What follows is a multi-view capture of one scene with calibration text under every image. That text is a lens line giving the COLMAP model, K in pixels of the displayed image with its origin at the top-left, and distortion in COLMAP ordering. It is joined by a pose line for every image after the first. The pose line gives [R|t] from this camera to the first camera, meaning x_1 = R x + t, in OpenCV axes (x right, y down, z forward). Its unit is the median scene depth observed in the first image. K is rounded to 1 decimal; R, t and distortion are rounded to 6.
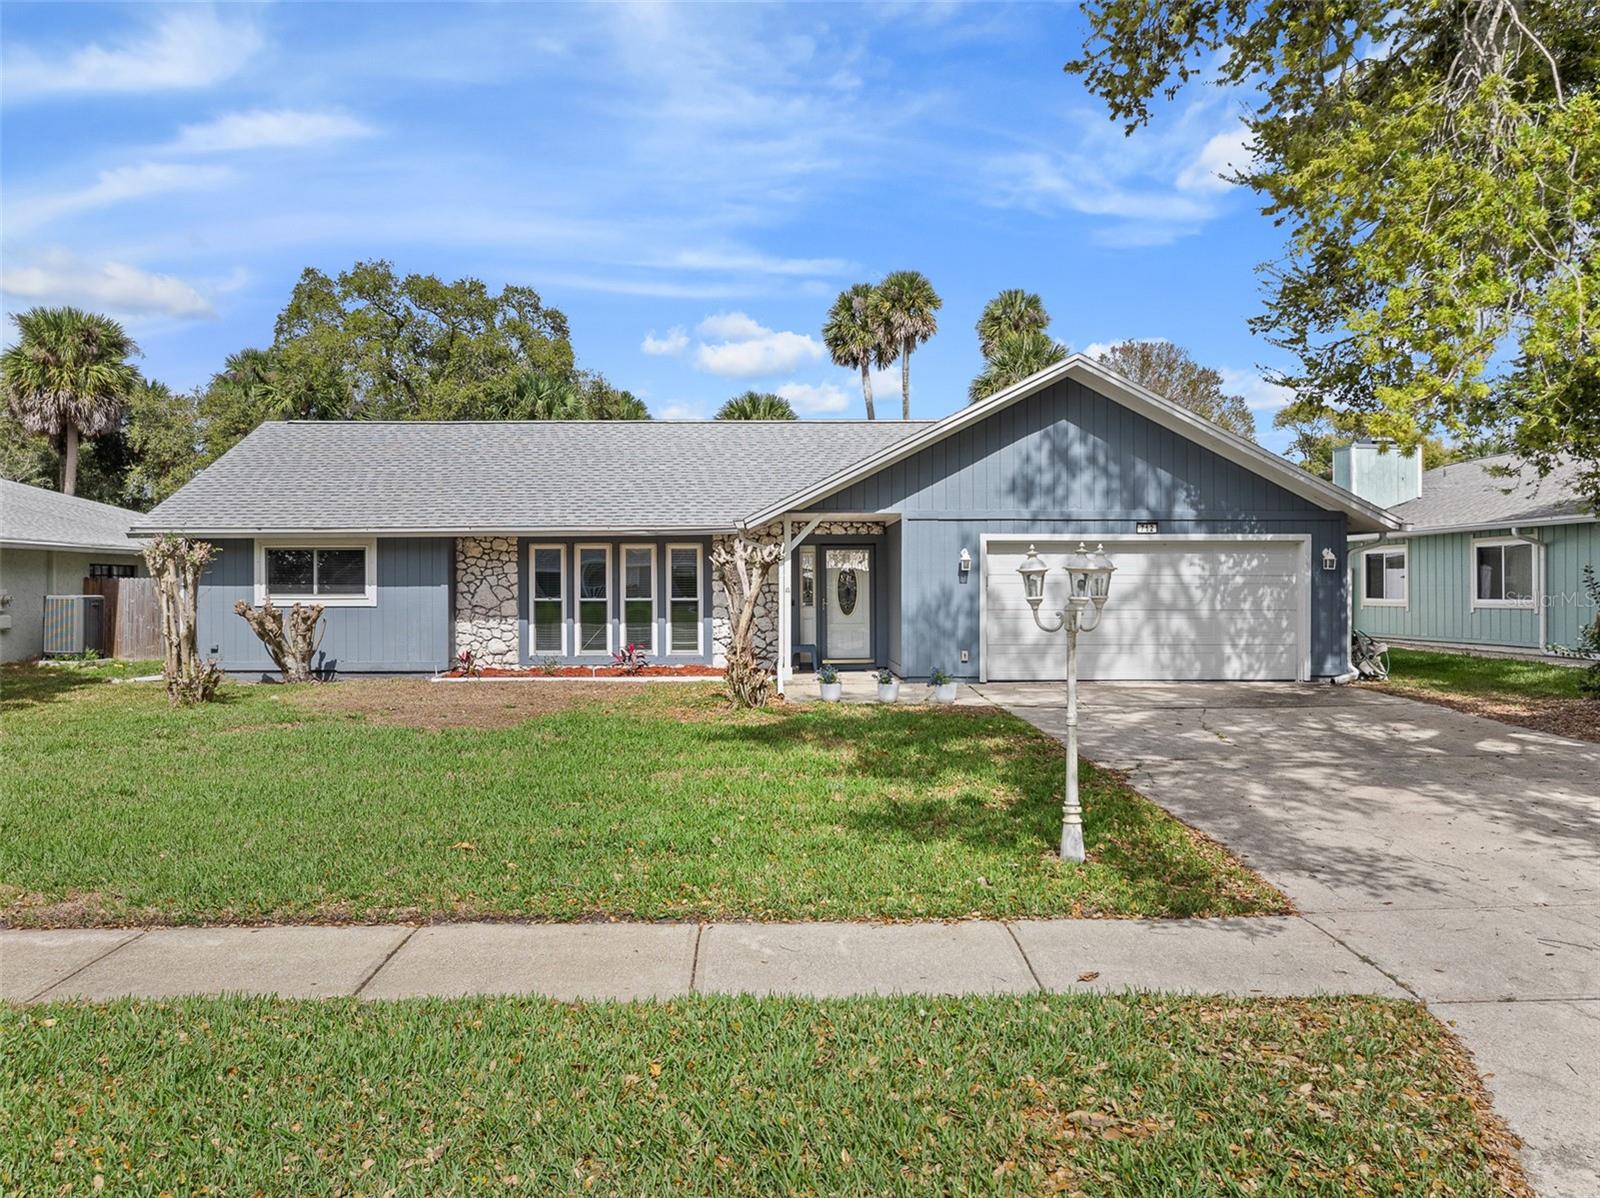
lens RADIAL K [[1118.7, 0, 800.0], [0, 1118.7, 599.0], [0, 0, 1]] dist [-0.043072, 0.006403]
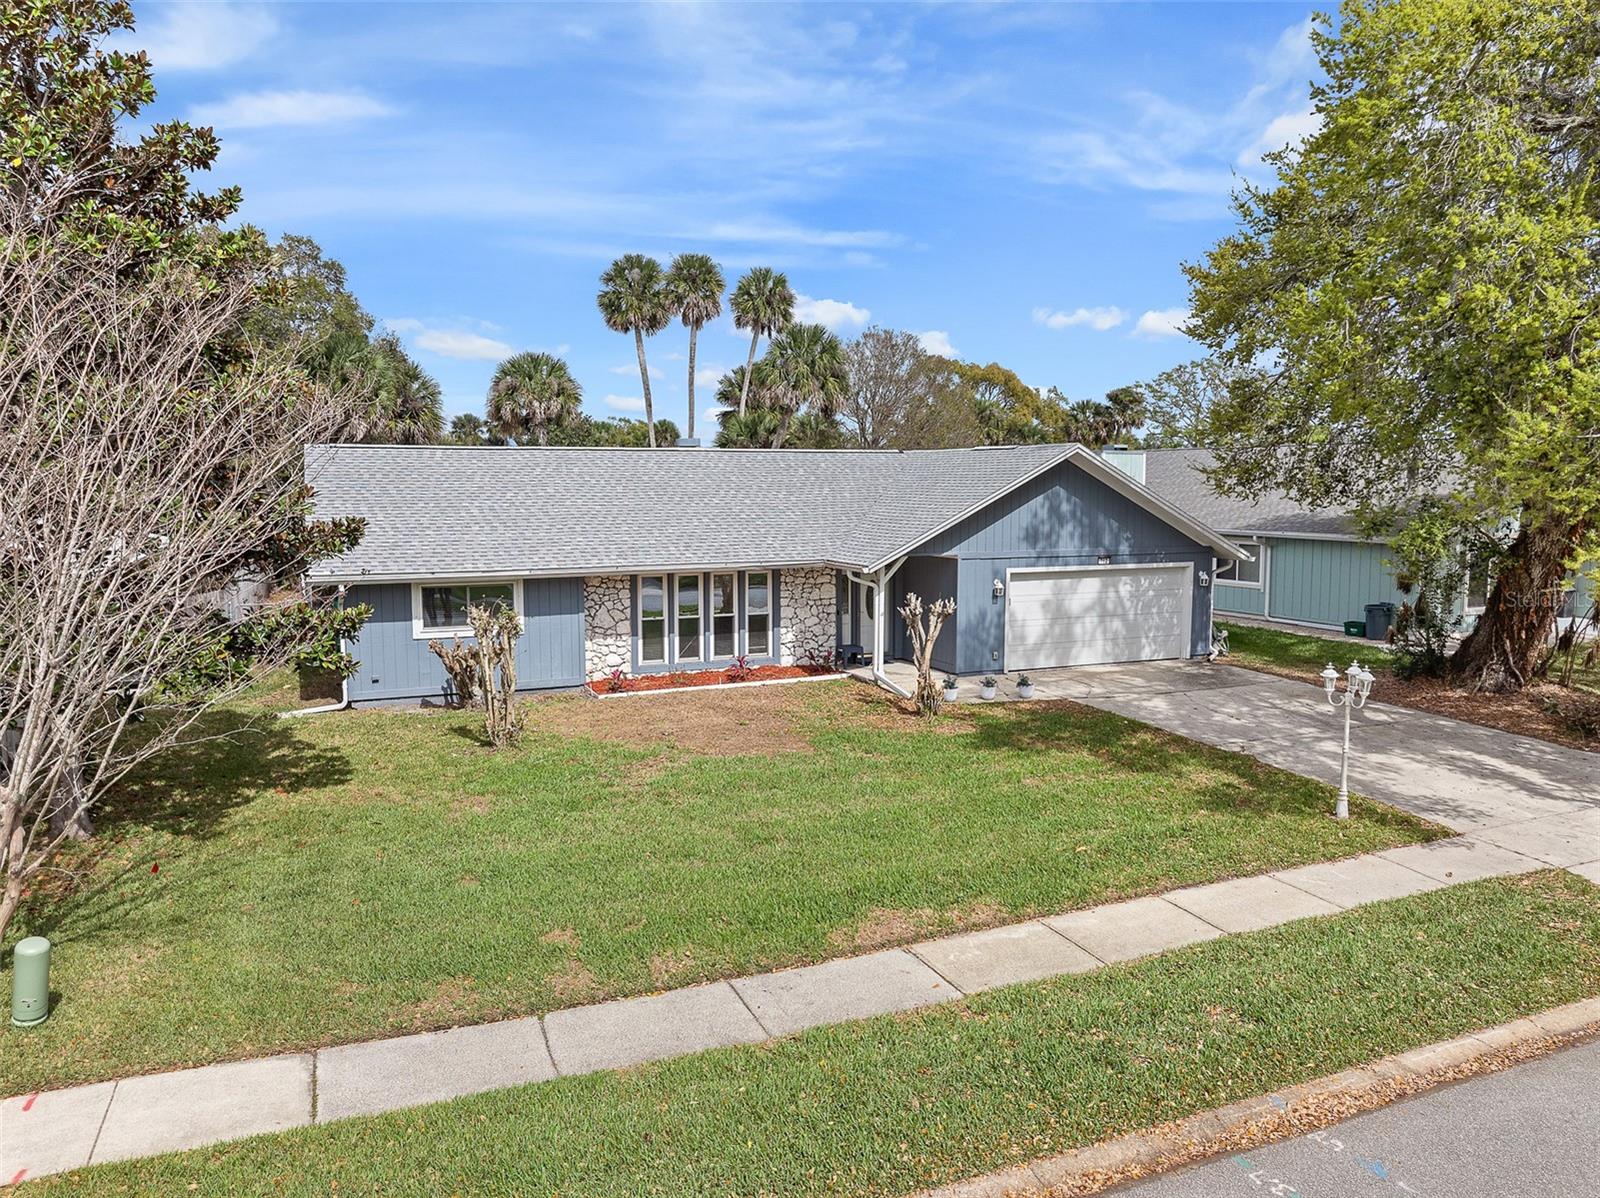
lens RADIAL K [[1116.1, 0, 800.0], [0, 1116.1, 599.0], [0, 0, 1]] dist [-0.010342, -0.003842]
pose [[0.927768, -0.035704, 0.371445, -0.588834], [0.002458, 0.995975, 0.089596, -0.143879], [-0.373149, -0.082212, 0.924122, -0.194961]]
